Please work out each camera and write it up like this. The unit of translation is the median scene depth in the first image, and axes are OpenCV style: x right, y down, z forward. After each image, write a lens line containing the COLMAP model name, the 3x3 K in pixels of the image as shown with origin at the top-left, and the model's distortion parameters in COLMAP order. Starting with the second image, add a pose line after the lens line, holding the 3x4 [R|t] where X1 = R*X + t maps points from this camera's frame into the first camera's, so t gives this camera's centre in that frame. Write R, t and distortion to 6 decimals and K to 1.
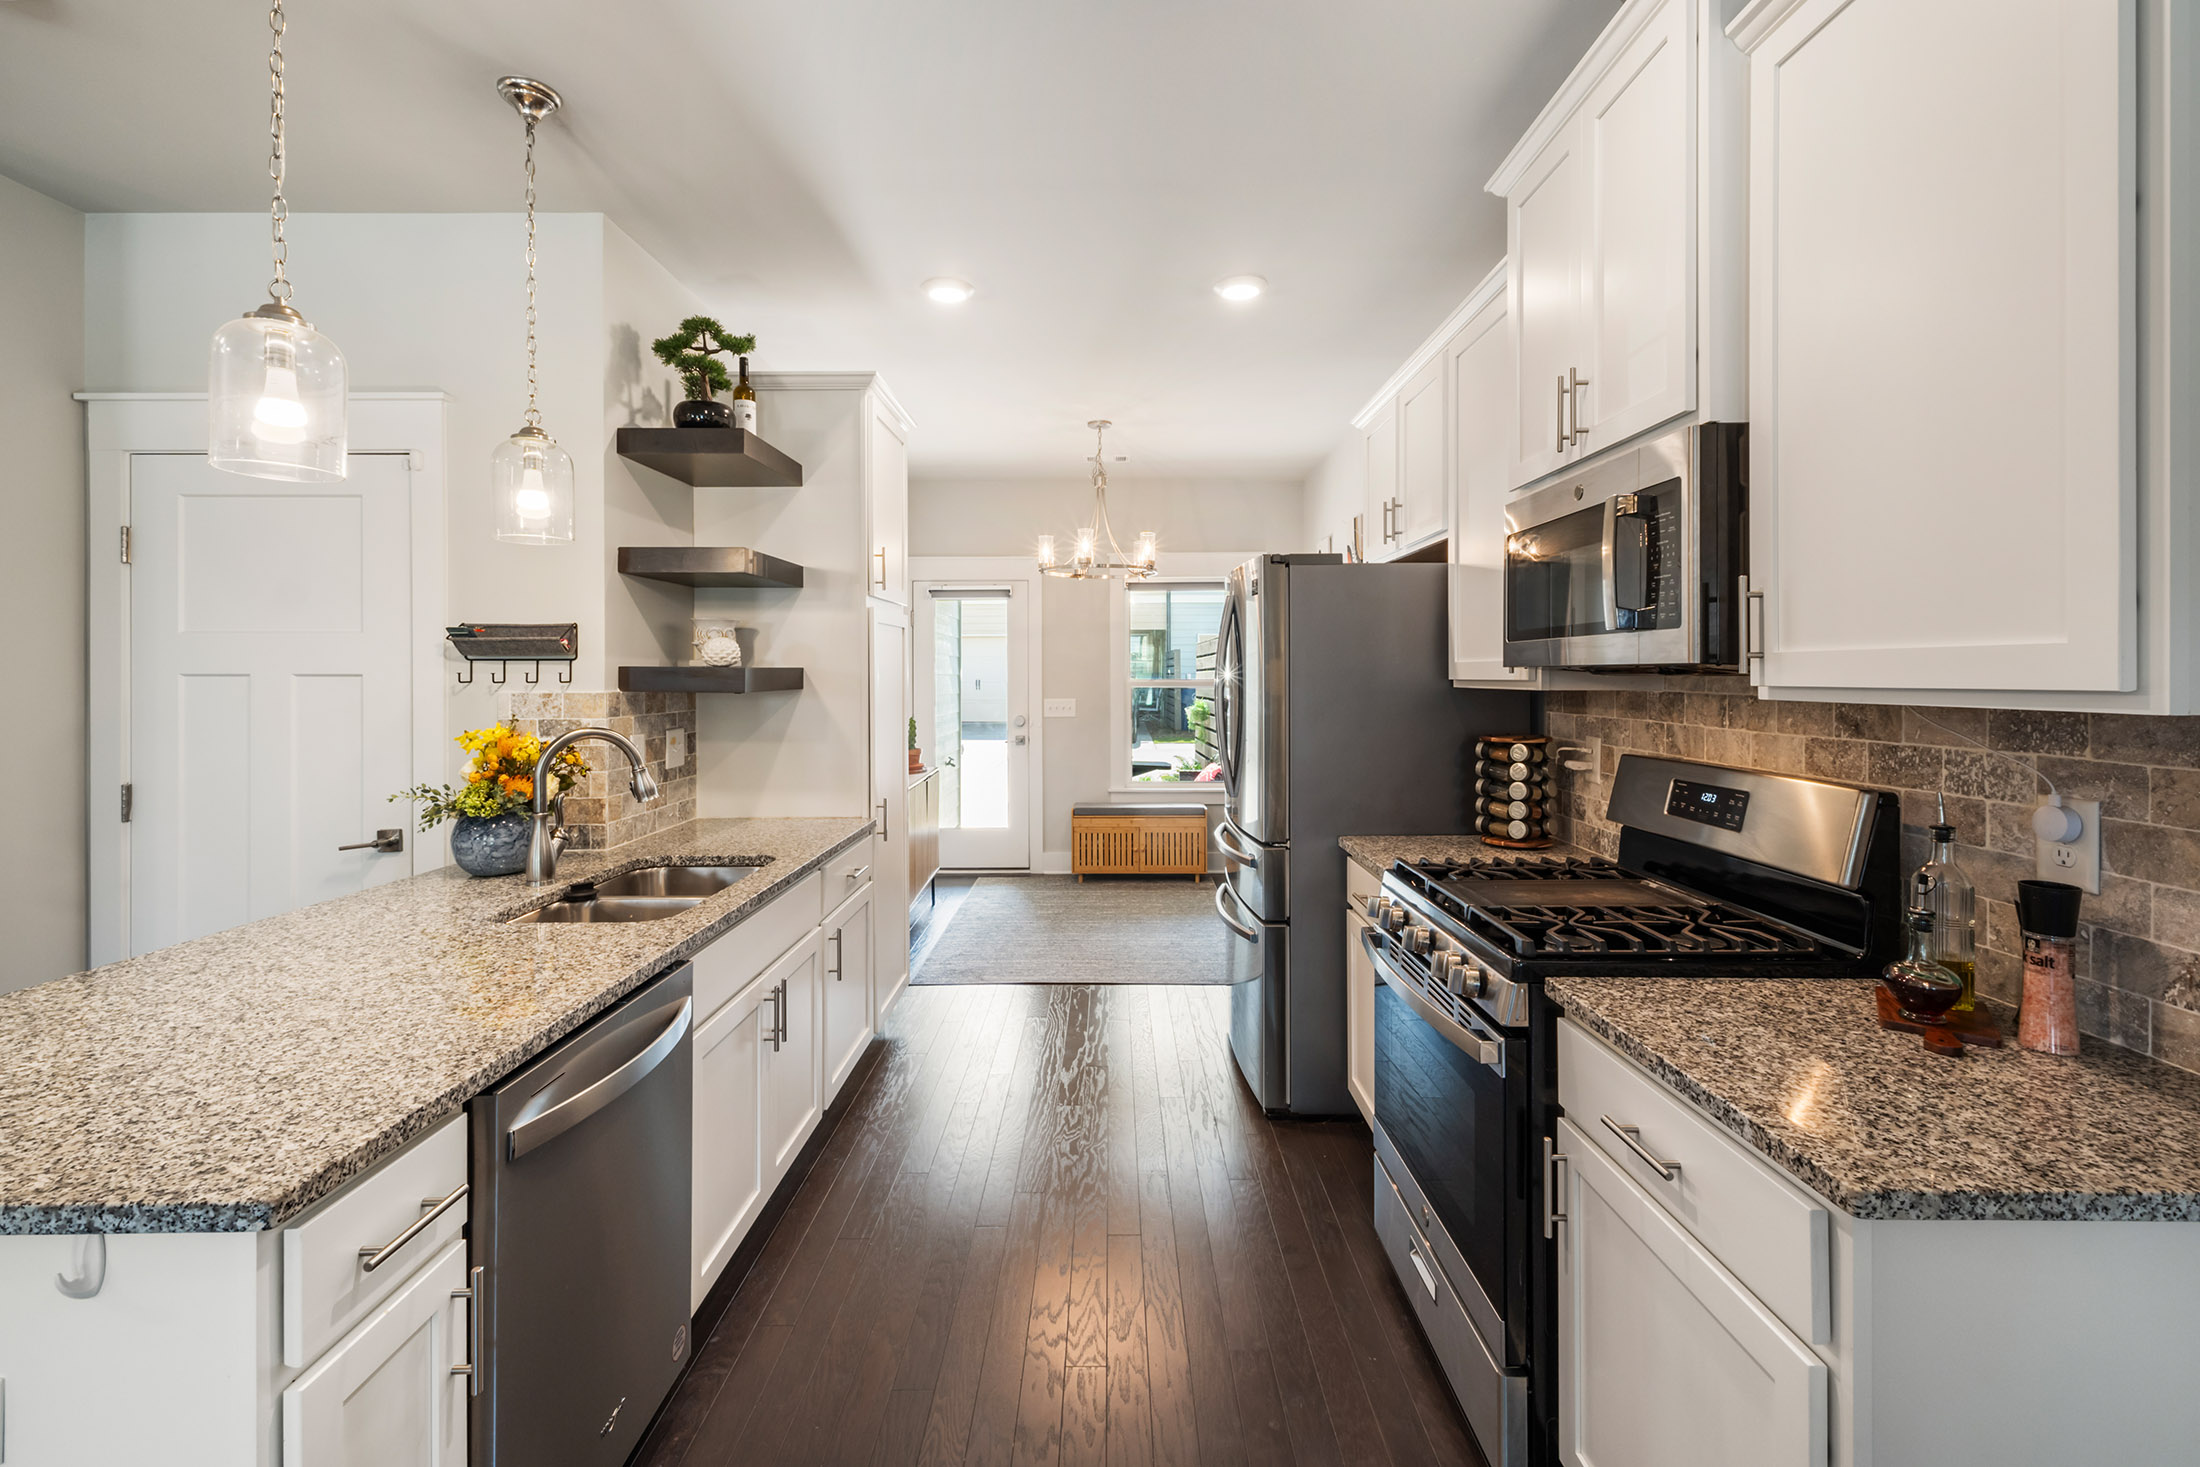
lens RADIAL K [[947.3, 0, 1101.2], [0, 947.3, 673.9], [0, 0, 1]] dist [0.009163, -0.001406]
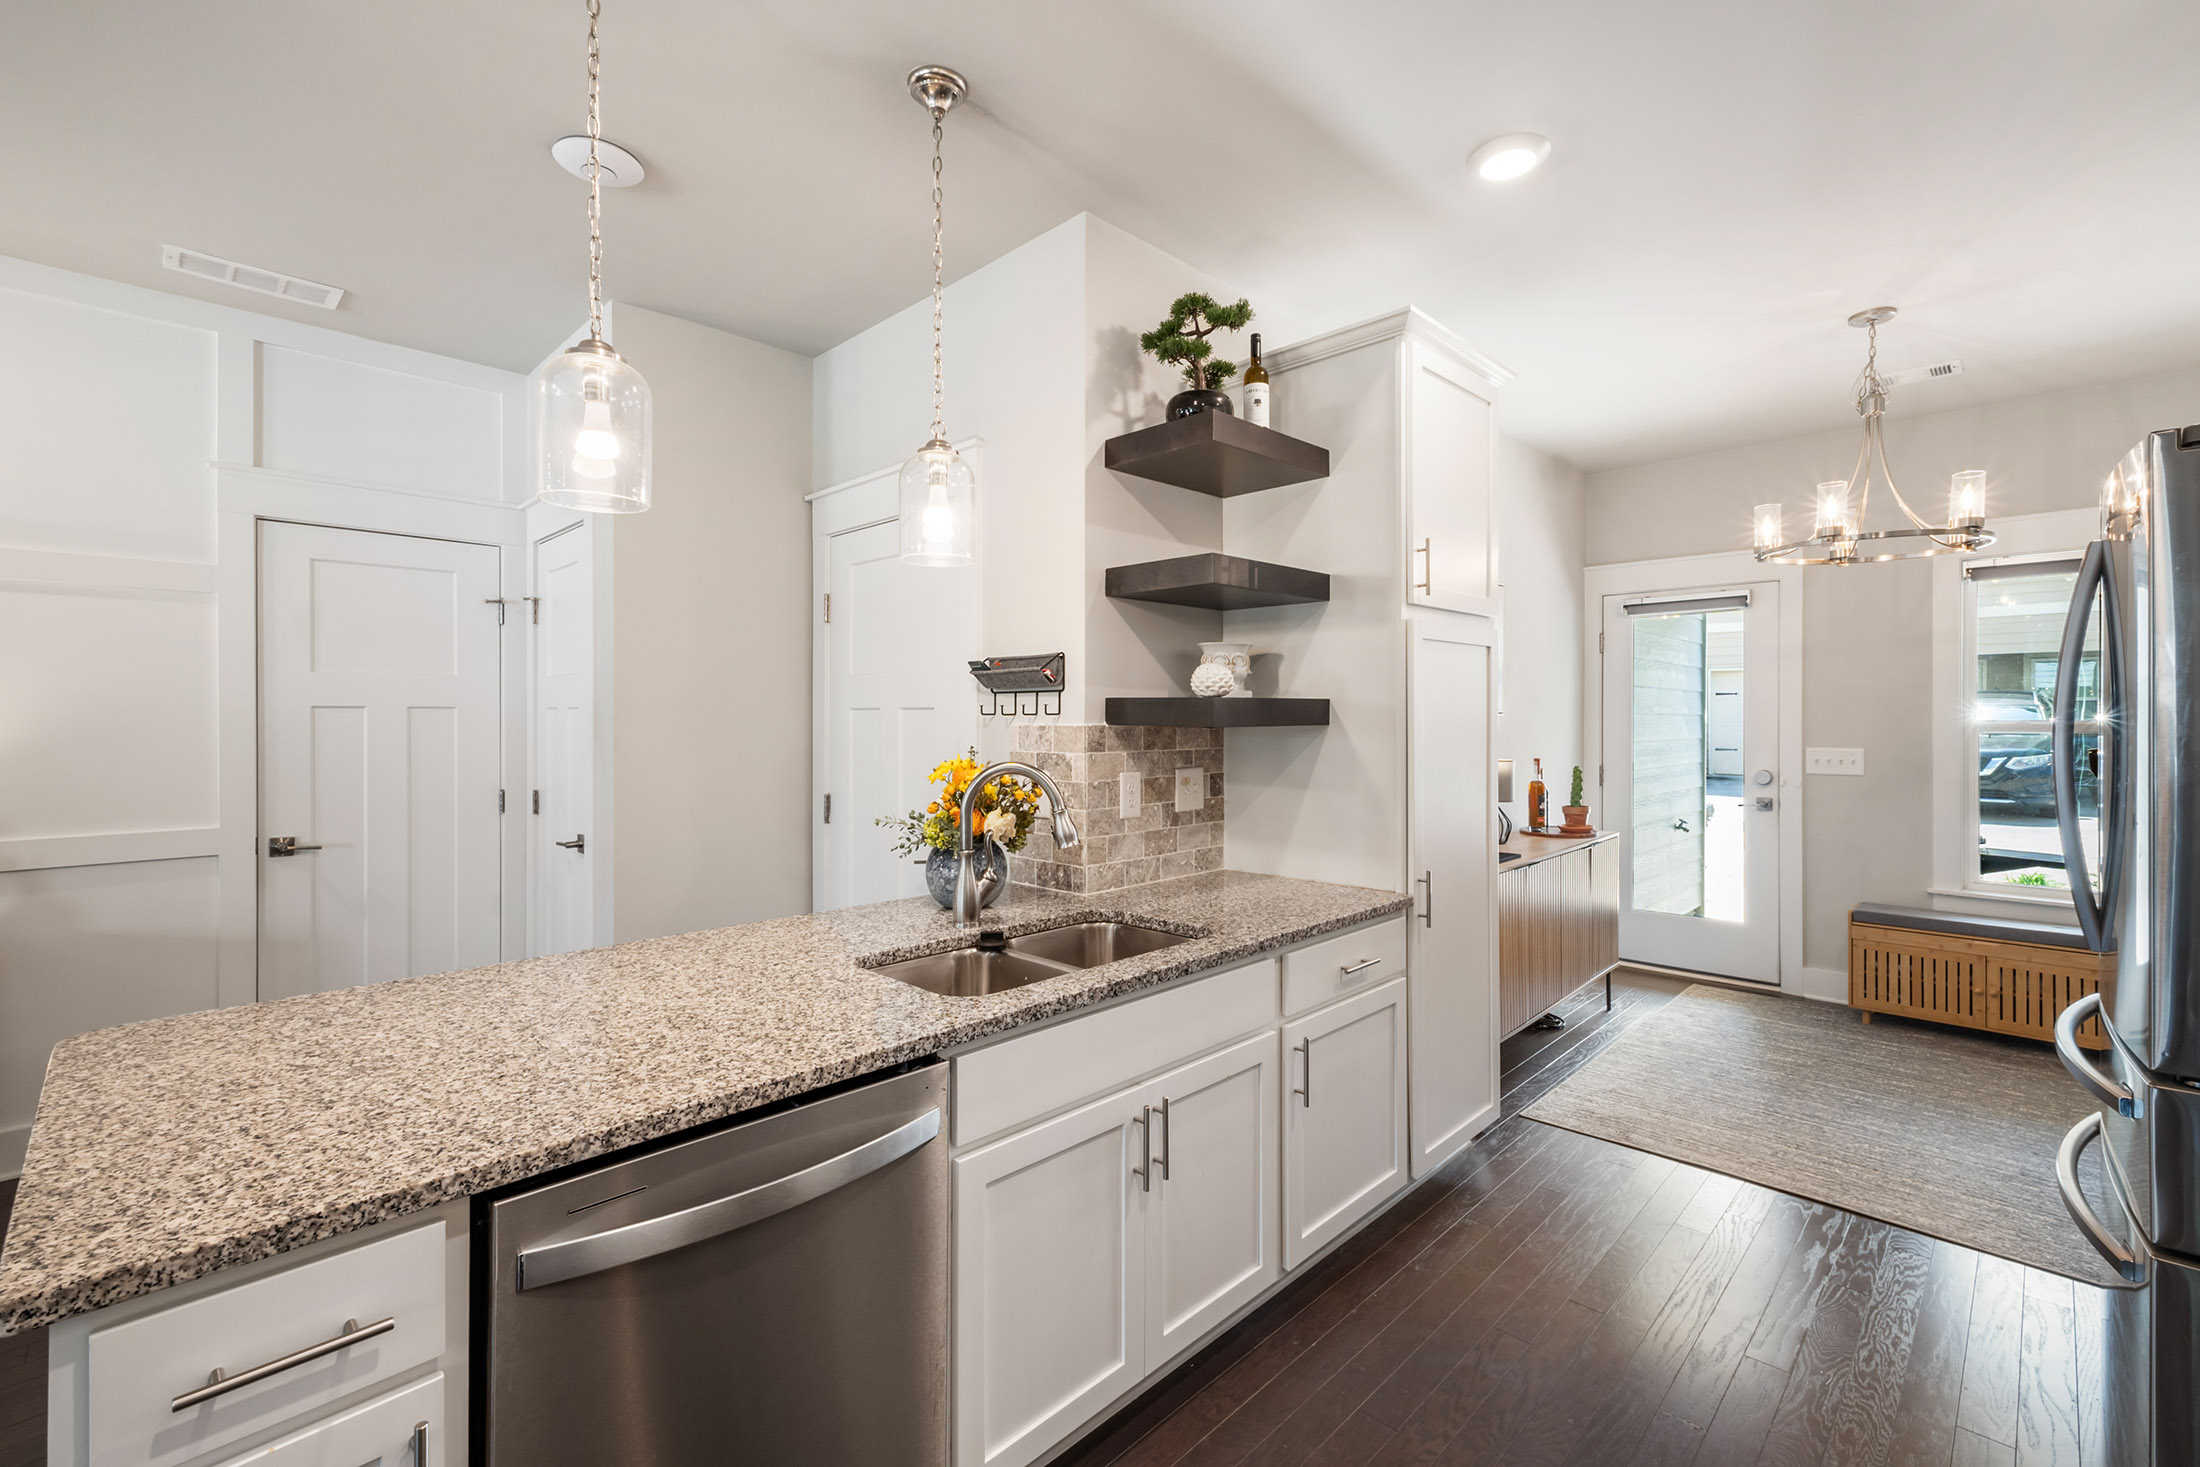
lens RADIAL K [[947.3, 0, 1127.2], [0, 947.3, 716.3], [0, 0, 1]] dist [0.009163, -0.001406]
pose [[0.723408, 0.002087, -0.690418, 0.146728], [-0.001629, 0.999998, 0.001316, 0.009432], [0.690419, 0.000172, 0.723410, 0.358762]]
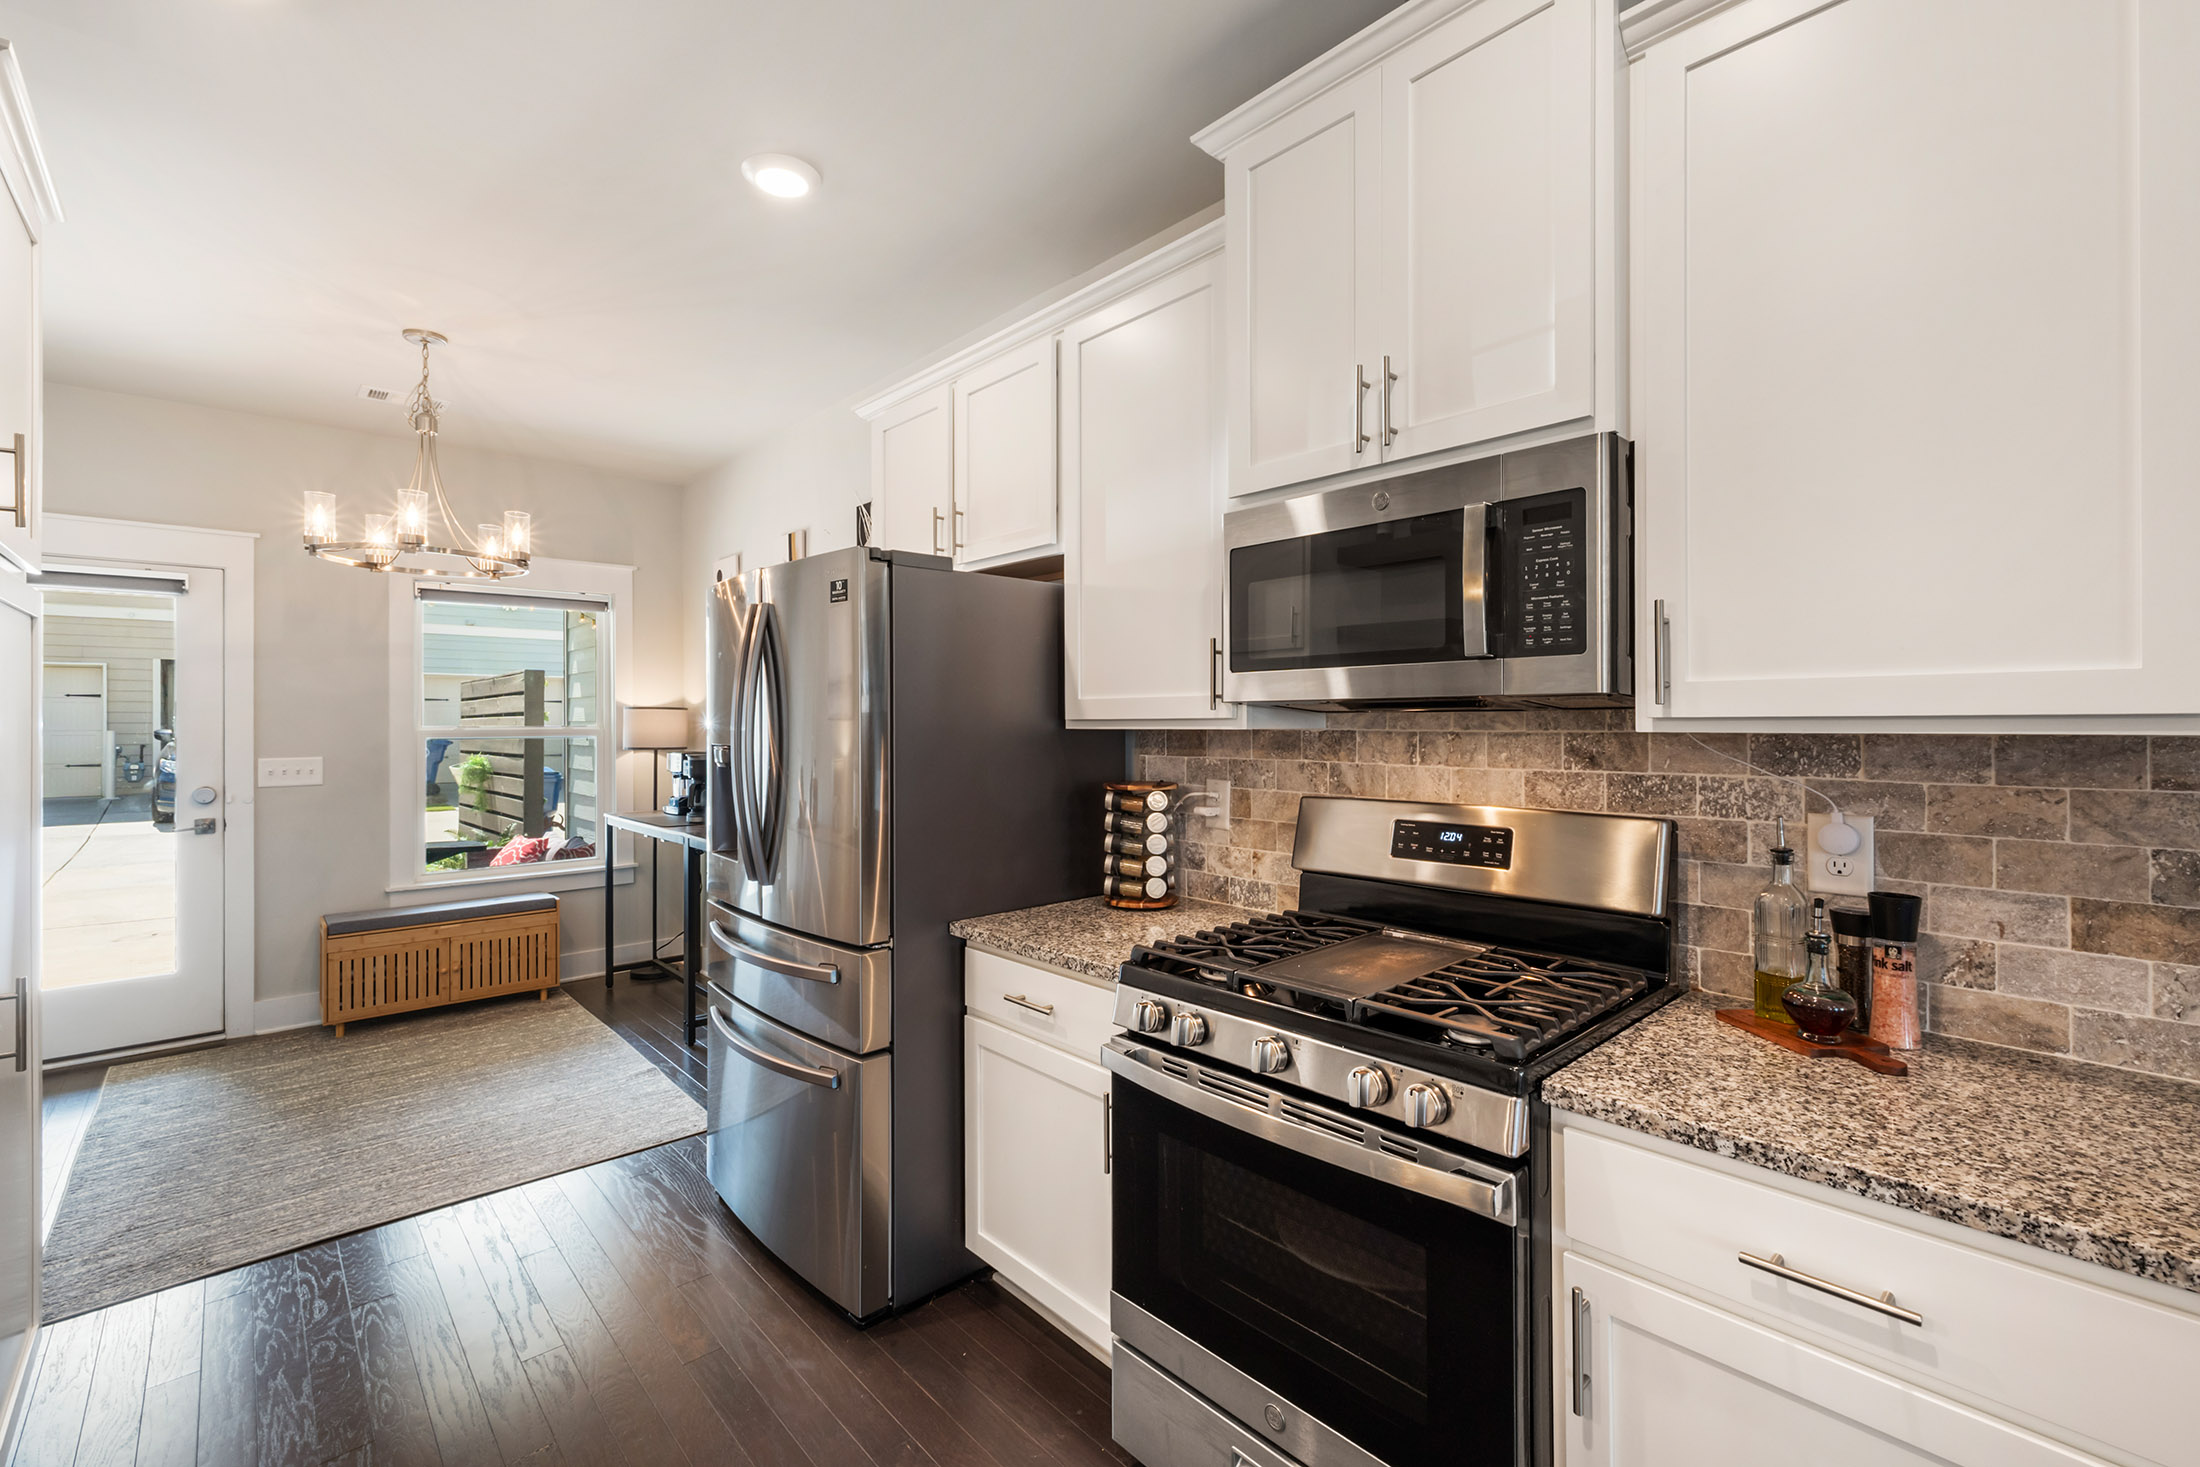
lens RADIAL K [[947.3, 0, 1089.1], [0, 947.3, 713.9], [0, 0, 1]] dist [0.009163, -0.001406]
pose [[0.734358, 0.005906, 0.678737, -0.202441], [0.000765, 0.999954, -0.009529, 0.009723], [-0.678762, 0.007516, 0.734320, 0.379180]]
